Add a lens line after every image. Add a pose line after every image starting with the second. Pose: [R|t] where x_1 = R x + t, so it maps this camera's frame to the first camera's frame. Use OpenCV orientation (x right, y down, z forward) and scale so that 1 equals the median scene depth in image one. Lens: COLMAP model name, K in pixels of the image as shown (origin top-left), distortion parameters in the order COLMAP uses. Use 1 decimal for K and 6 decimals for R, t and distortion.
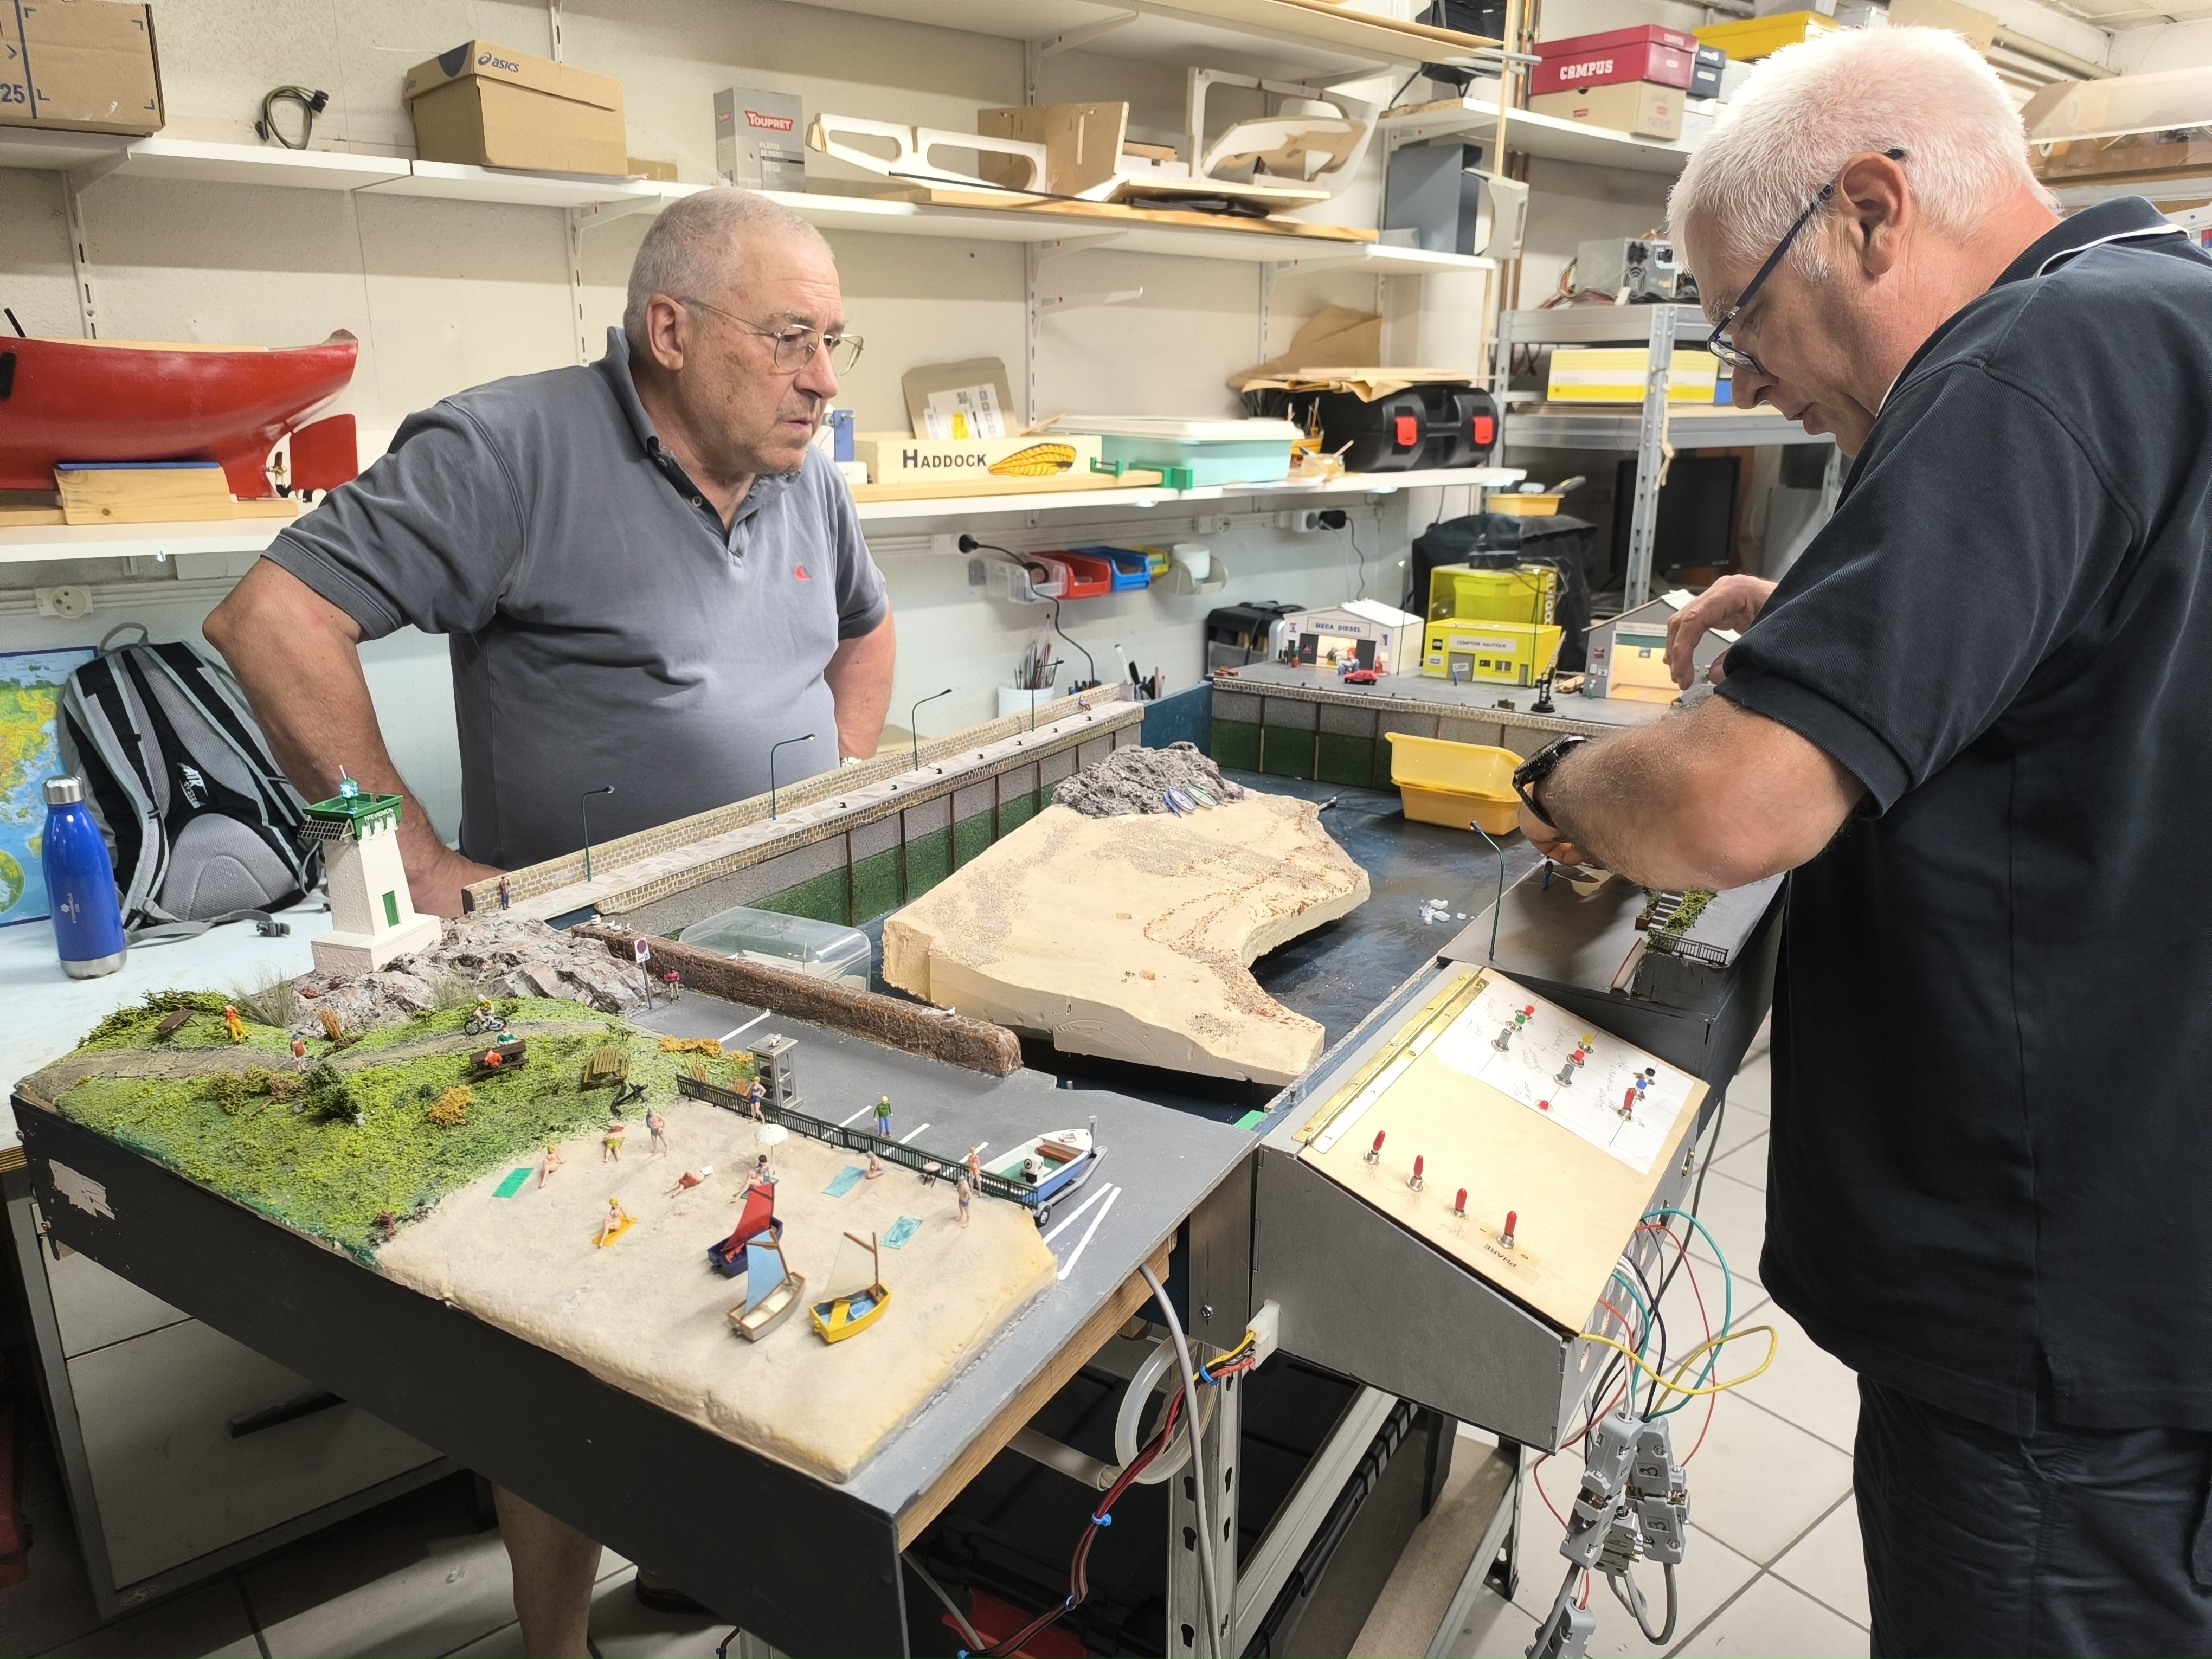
lens RADIAL K [[1530.4, 0, 1118.2], [0, 1530.4, 821.3], [0, 0, 1]] dist [0.034215, -0.041778]
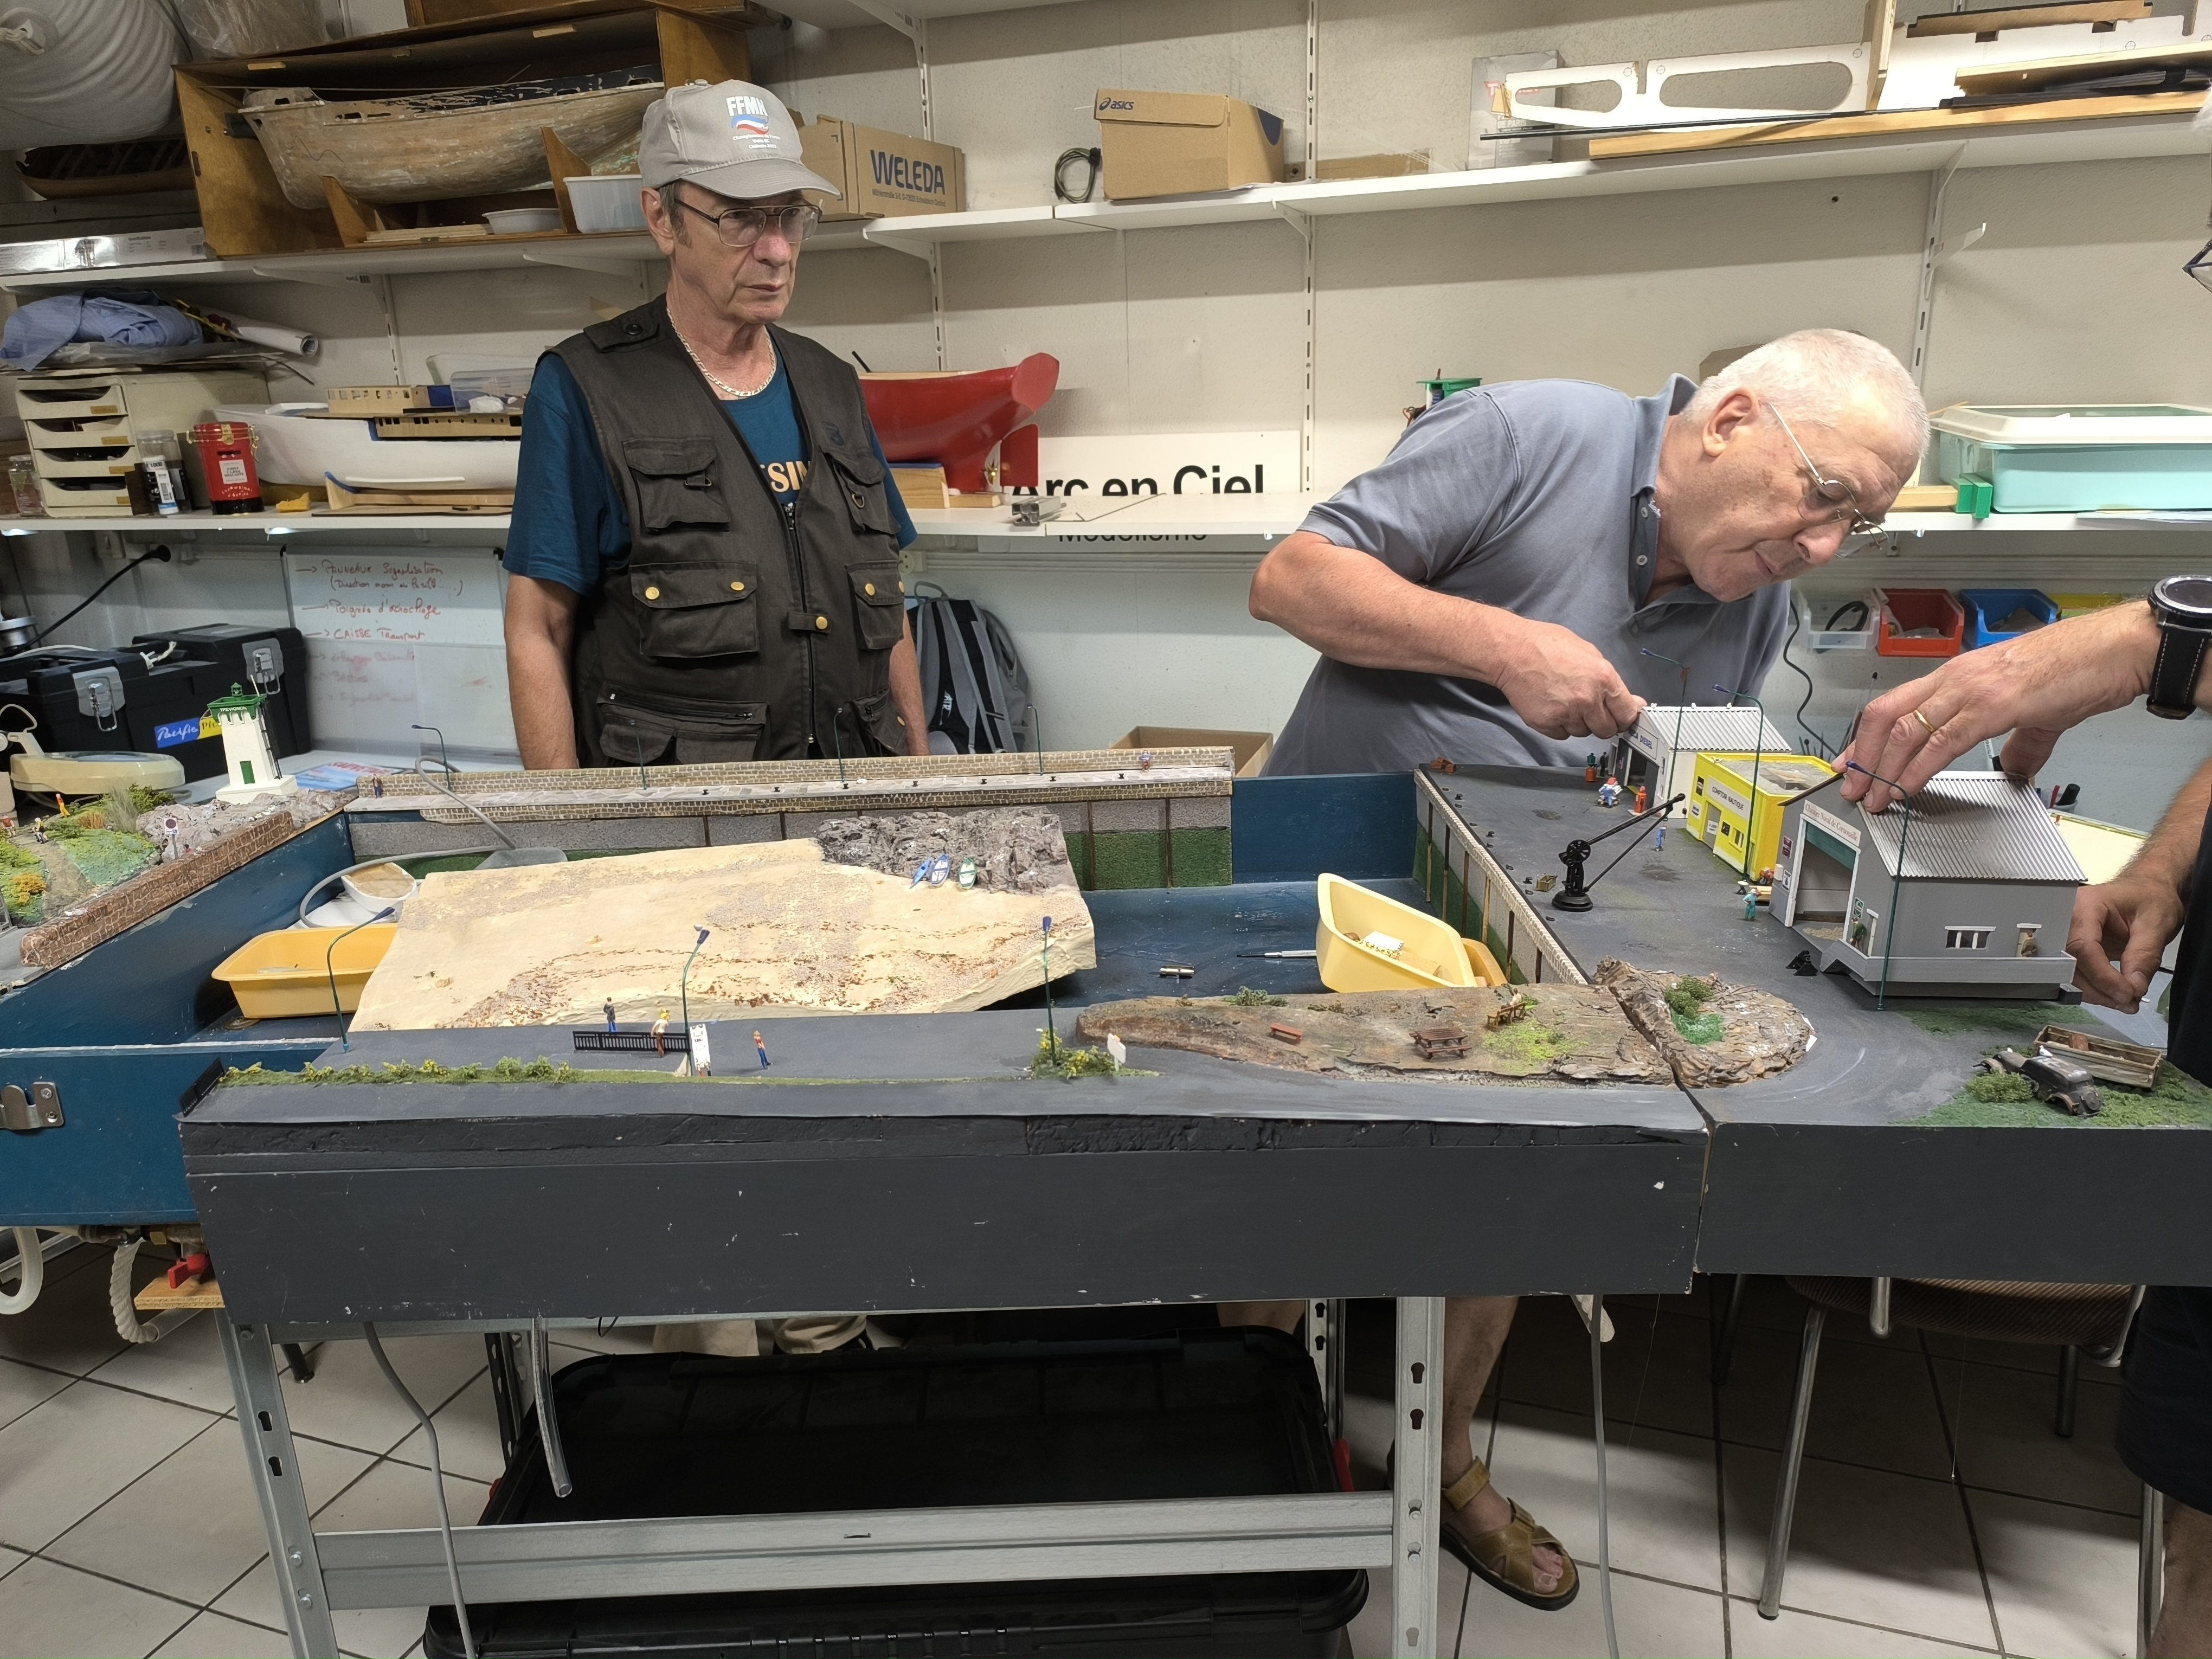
lens RADIAL K [[1530.4, 0, 1093.3], [0, 1530.4, 829.7], [0, 0, 1]] dist [0.034215, -0.041778]
pose [[0.506661, 0.218931, -0.833885, 0.744130], [-0.202510, 0.970381, 0.131724, -0.155881], [0.838024, 0.102131, 0.535990, 0.537708]]
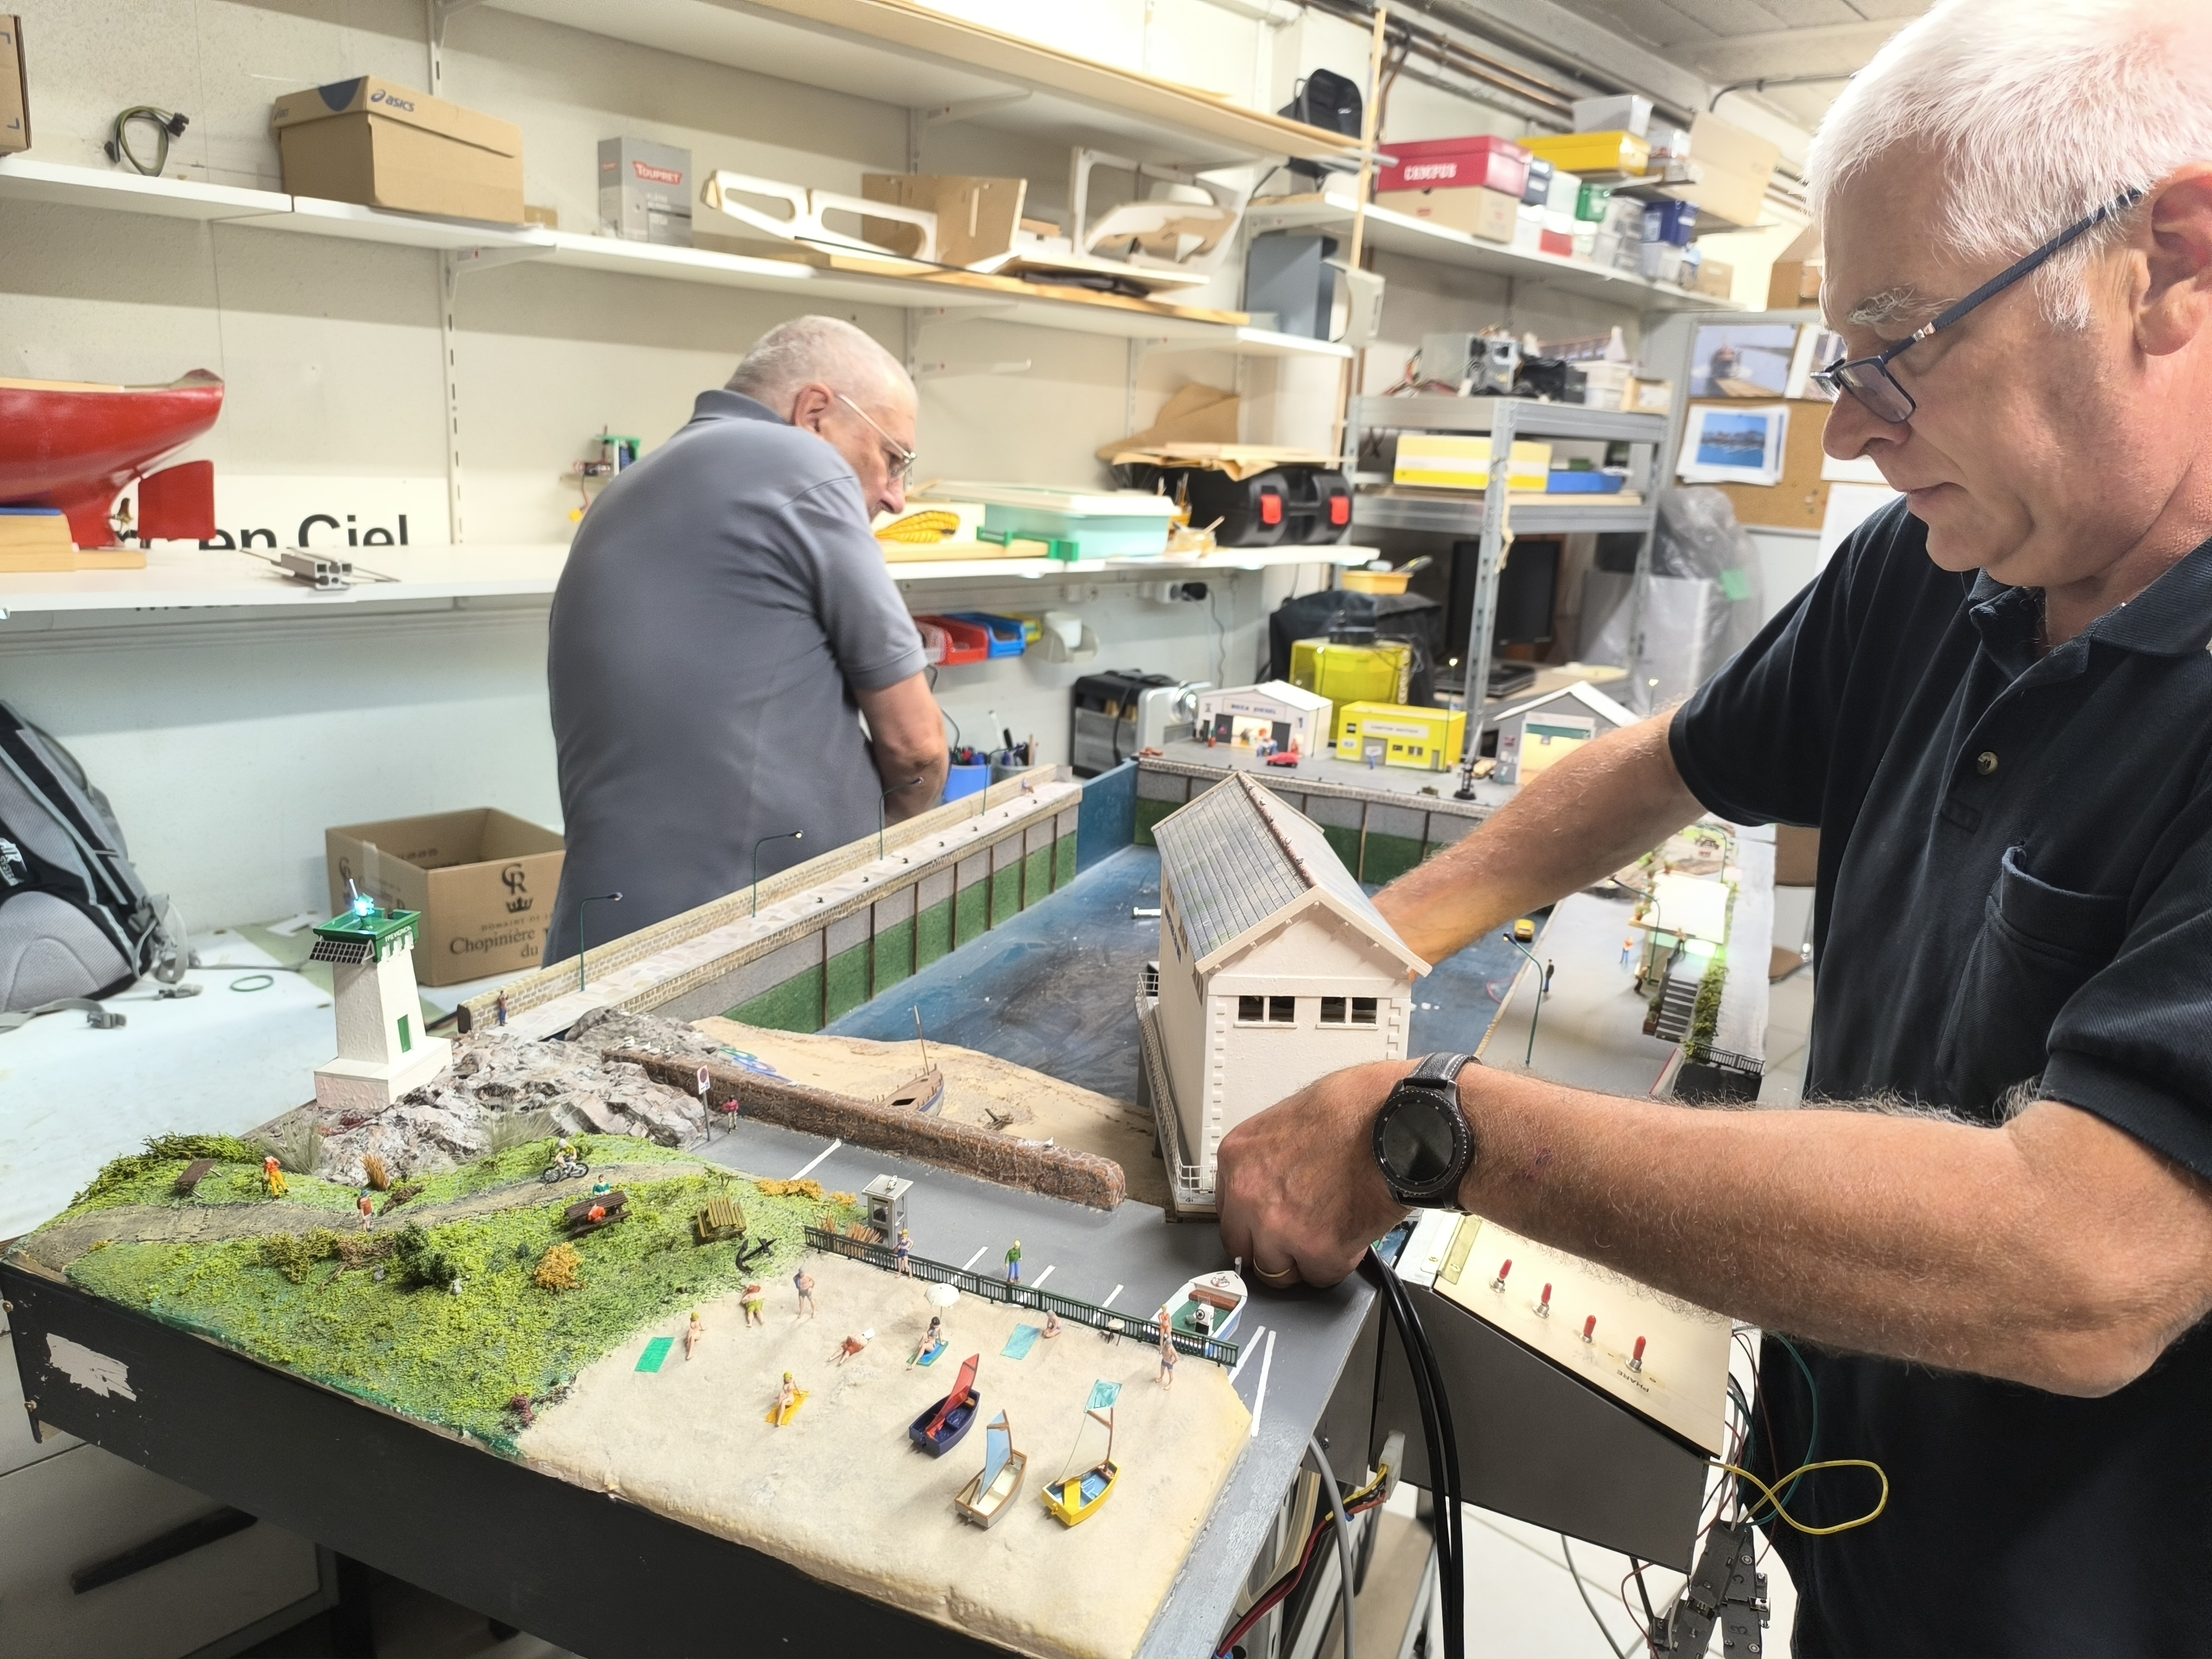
lens RADIAL K [[1530.4, 0, 1134.2], [0, 1530.4, 822.8], [0, 0, 1]] dist [0.034215, -0.041778]
pose [[0.988746, 0.007520, 0.149412, -0.107161], [-0.003227, 0.999575, -0.028956, -0.027077], [-0.149566, 0.028148, 0.988351, 0.009343]]
